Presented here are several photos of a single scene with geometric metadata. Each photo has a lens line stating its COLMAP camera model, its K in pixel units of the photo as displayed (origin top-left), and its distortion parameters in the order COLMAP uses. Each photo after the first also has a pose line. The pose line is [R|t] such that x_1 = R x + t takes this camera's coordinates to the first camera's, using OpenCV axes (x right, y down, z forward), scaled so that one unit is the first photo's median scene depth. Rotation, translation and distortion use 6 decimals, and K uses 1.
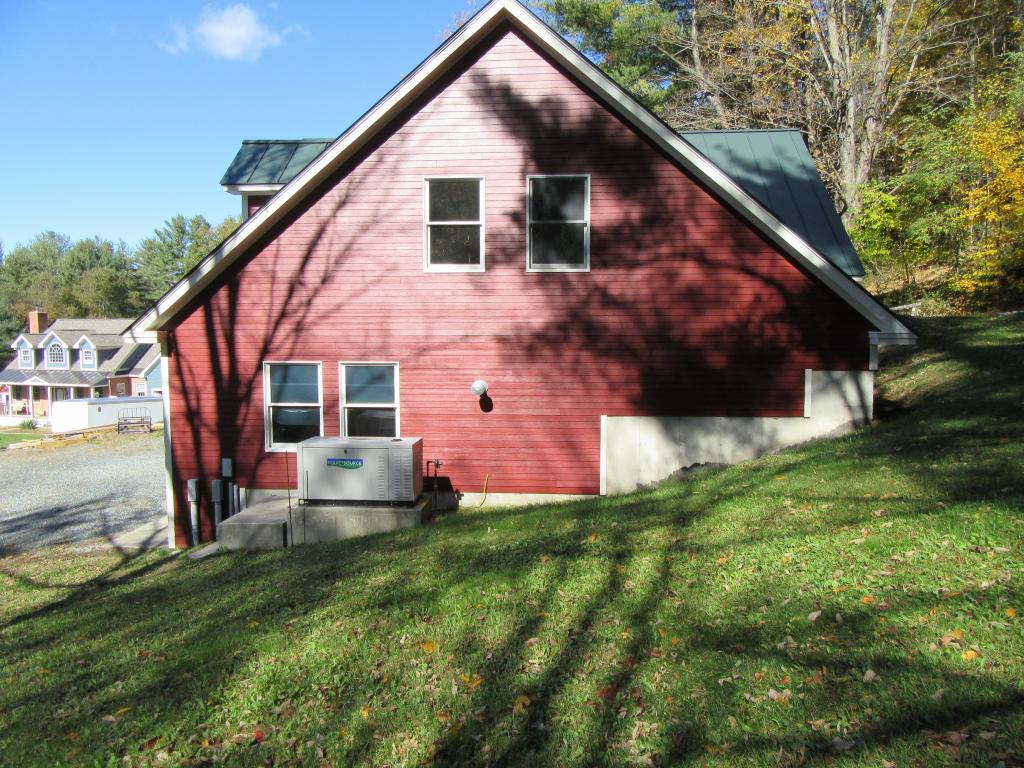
lens RADIAL K [[752.6, 0, 511.3], [0, 752.6, 382.6], [0, 0, 1]] dist [-0.009522, -0.000463]
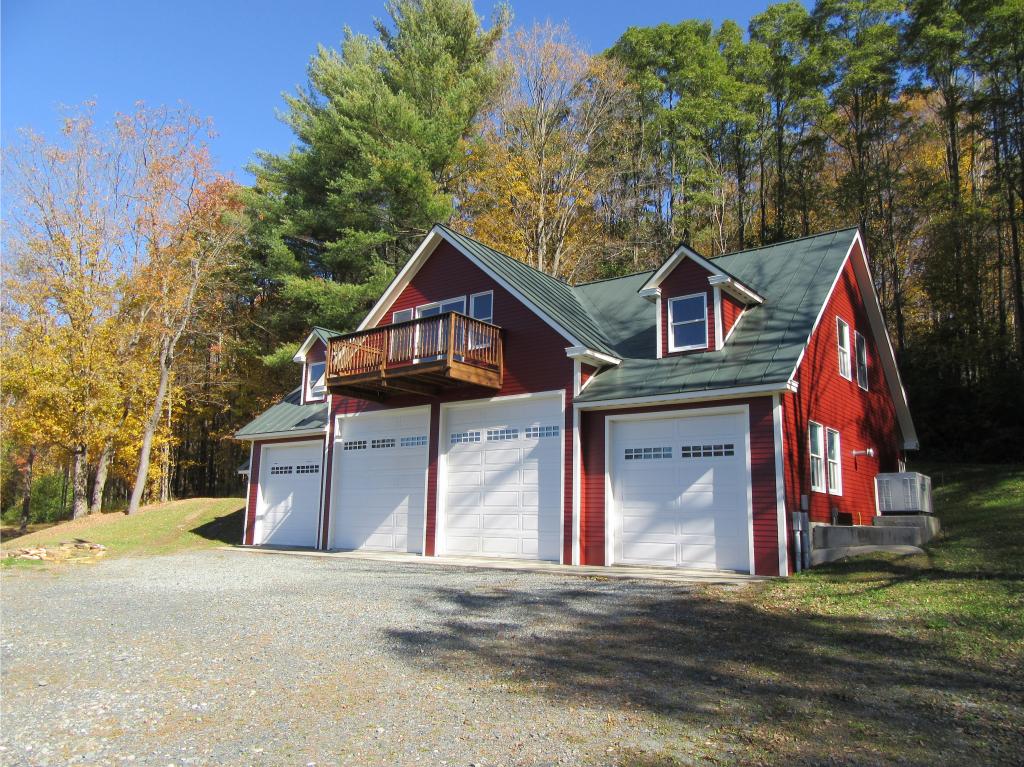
lens RADIAL K [[752.6, 0, 512.9], [0, 752.6, 385.7], [0, 0, 1]] dist [-0.009522, -0.000463]
pose [[0.552626, 0.169896, 0.815929, -1.679494], [0.039777, 0.972509, -0.229441, 0.191641], [-0.832480, 0.159250, 0.530676, 0.728093]]
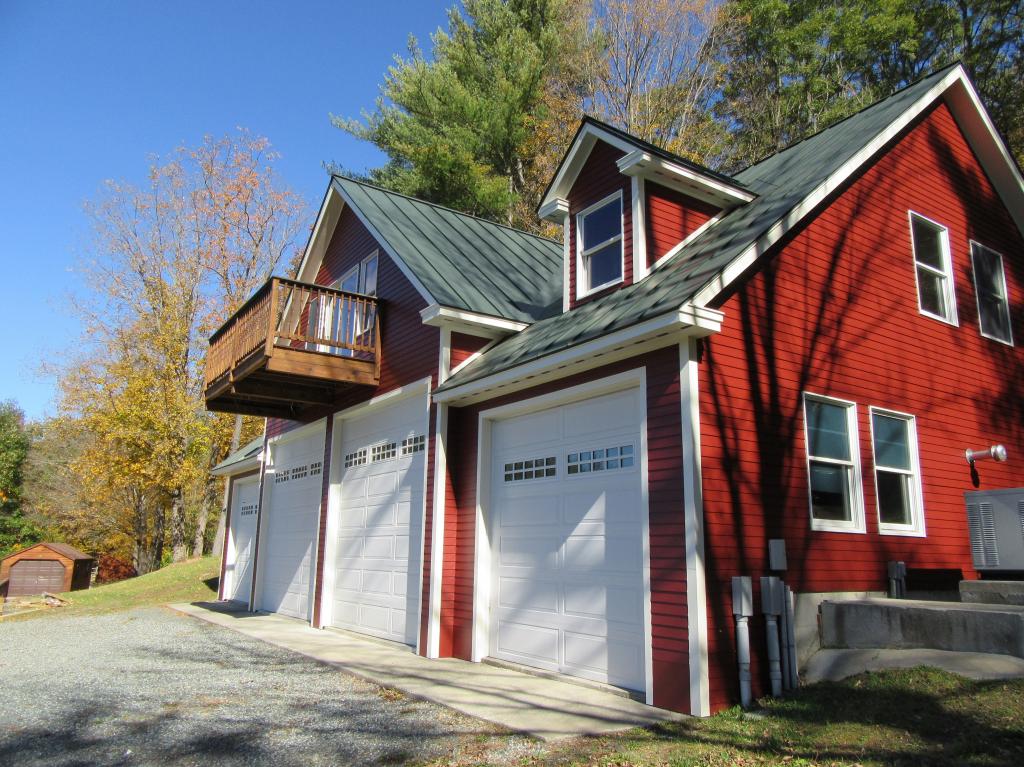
lens RADIAL K [[752.6, 0, 512.7], [0, 752.6, 384.3], [0, 0, 1]] dist [-0.009522, -0.000463]
pose [[0.781362, 0.155697, 0.604344, -0.938662], [0.028210, 0.958578, -0.283430, 0.148113], [-0.623440, 0.238510, 0.744604, 0.661709]]
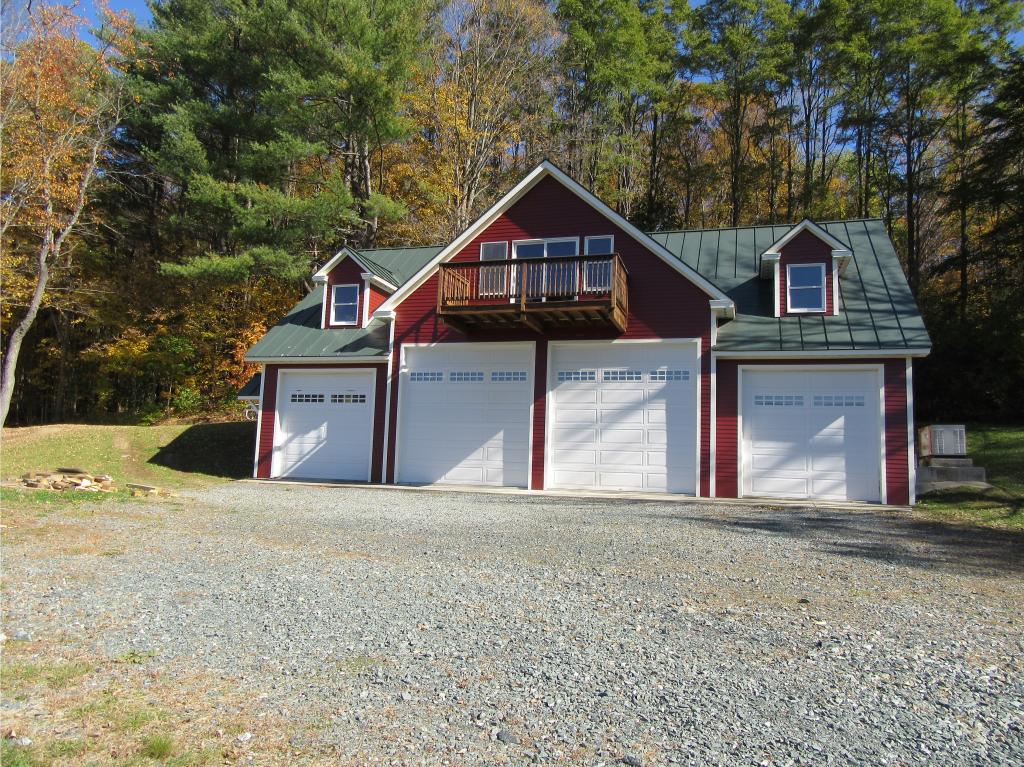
lens RADIAL K [[752.6, 0, 513.5], [0, 752.6, 384.5], [0, 0, 1]] dist [-0.009522, -0.000463]
pose [[0.218597, 0.123058, 0.968025, -2.029487], [0.040524, 0.990016, -0.135005, 0.163562], [-0.974973, 0.068740, 0.211428, 1.455612]]
